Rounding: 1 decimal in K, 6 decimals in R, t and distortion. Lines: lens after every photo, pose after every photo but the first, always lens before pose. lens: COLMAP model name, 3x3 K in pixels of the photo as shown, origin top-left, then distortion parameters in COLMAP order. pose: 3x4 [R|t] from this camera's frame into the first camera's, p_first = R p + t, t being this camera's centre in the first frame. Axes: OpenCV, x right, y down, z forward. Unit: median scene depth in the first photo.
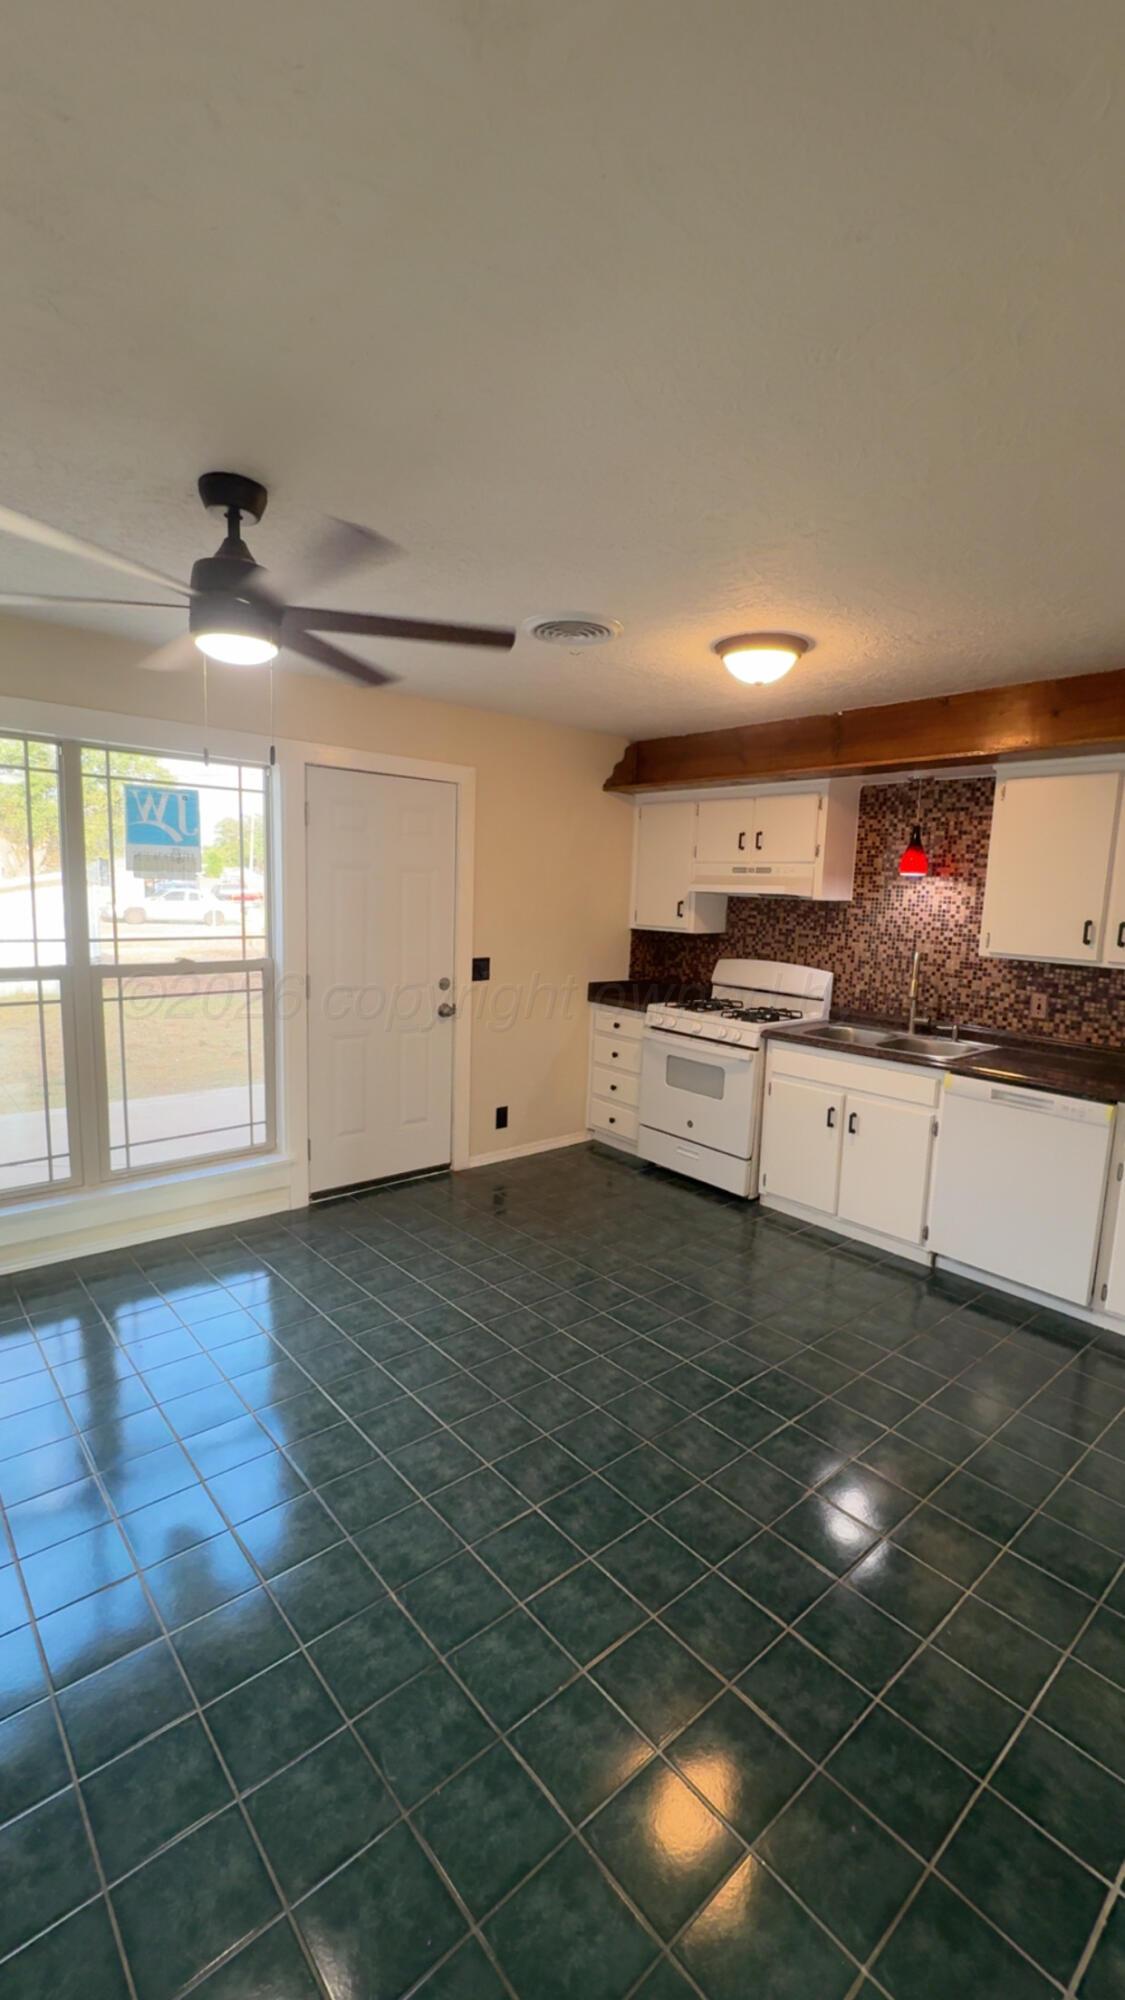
lens RADIAL K [[836.7, 0, 570.2], [0, 836.7, 999.0], [0, 0, 1]] dist [-0.001206, 0.000633]
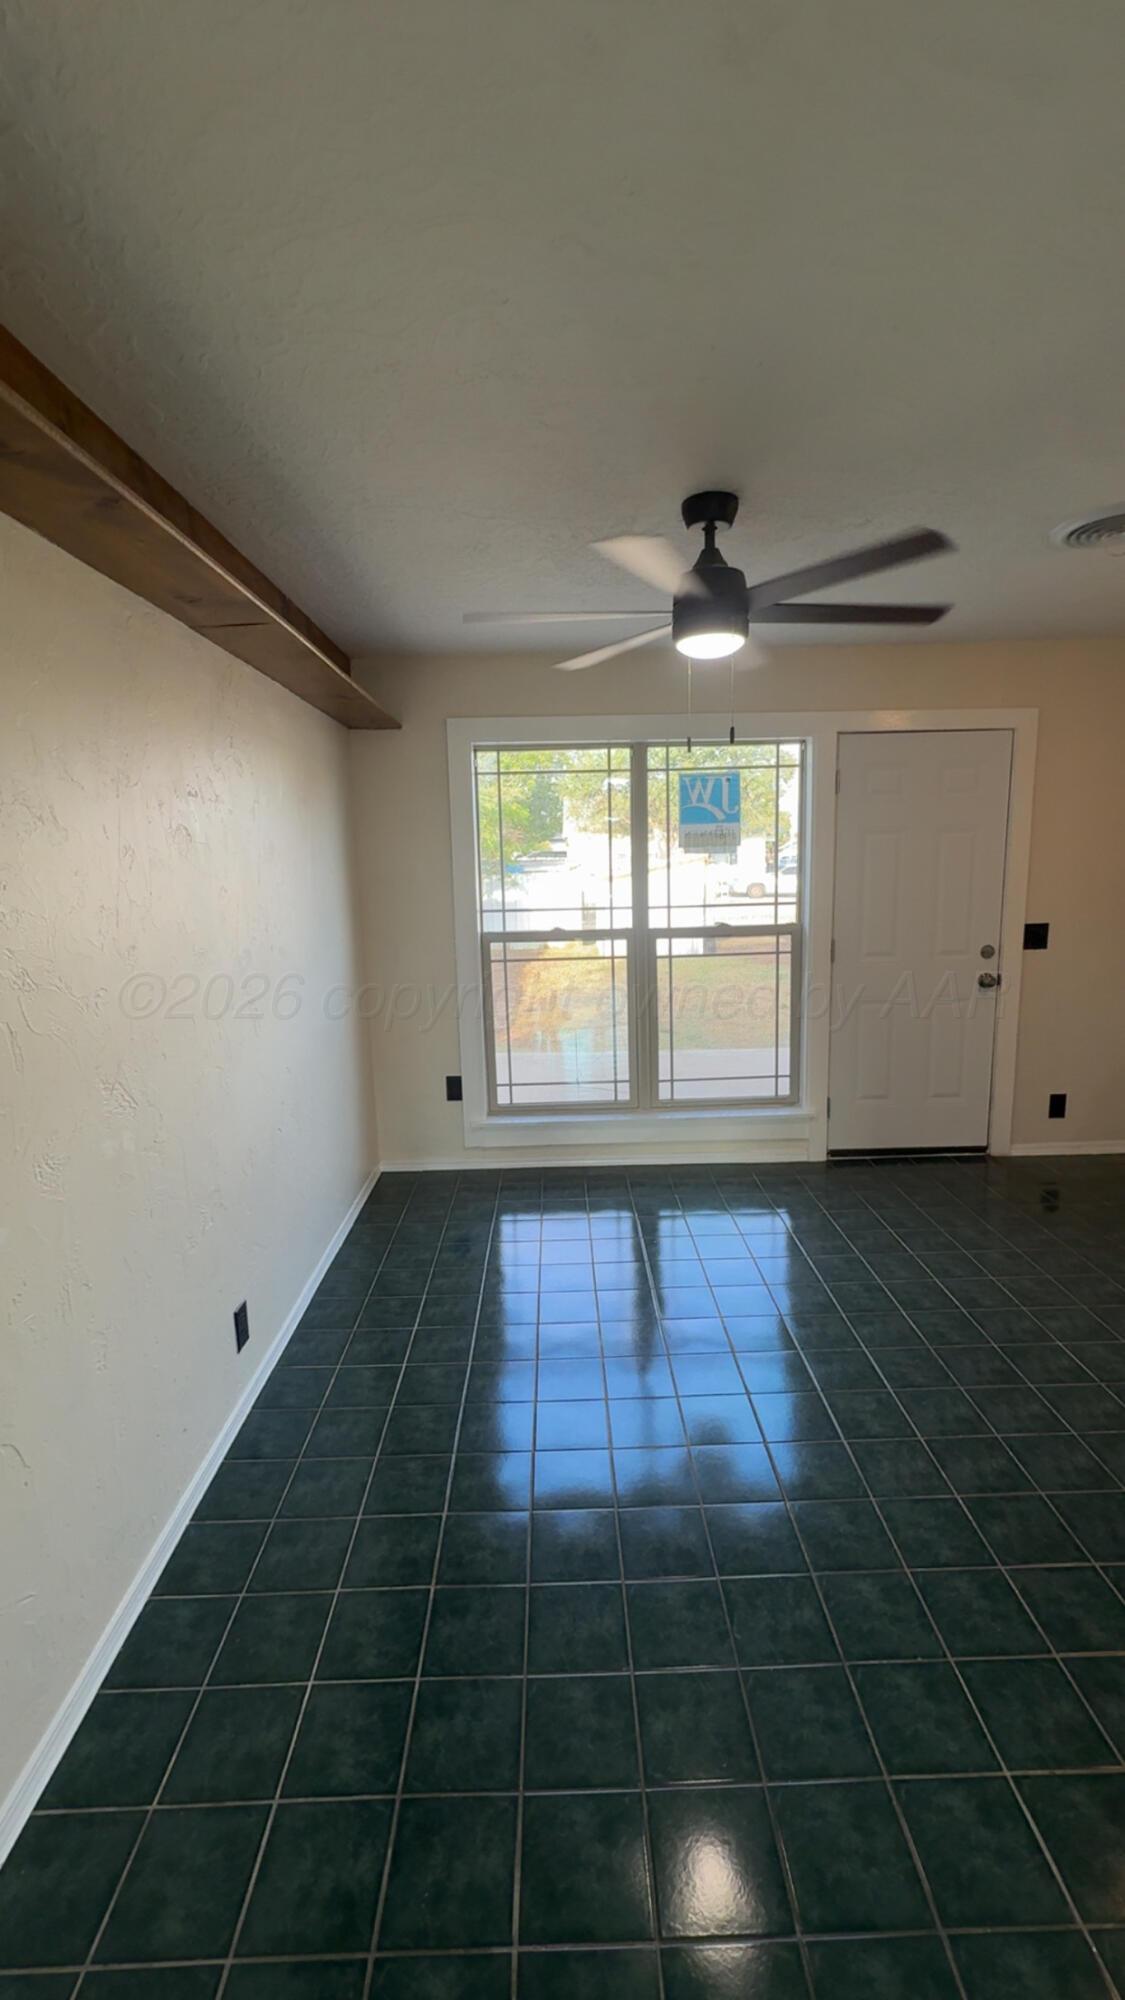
lens RADIAL K [[836.7, 0, 570.2], [0, 836.7, 999.0], [0, 0, 1]] dist [-0.001206, 0.000633]
pose [[0.764956, 0.057285, -0.641530, 0.115221], [-0.035468, 0.998272, 0.046848, 0.008785], [0.643105, -0.013083, 0.765666, -0.002129]]
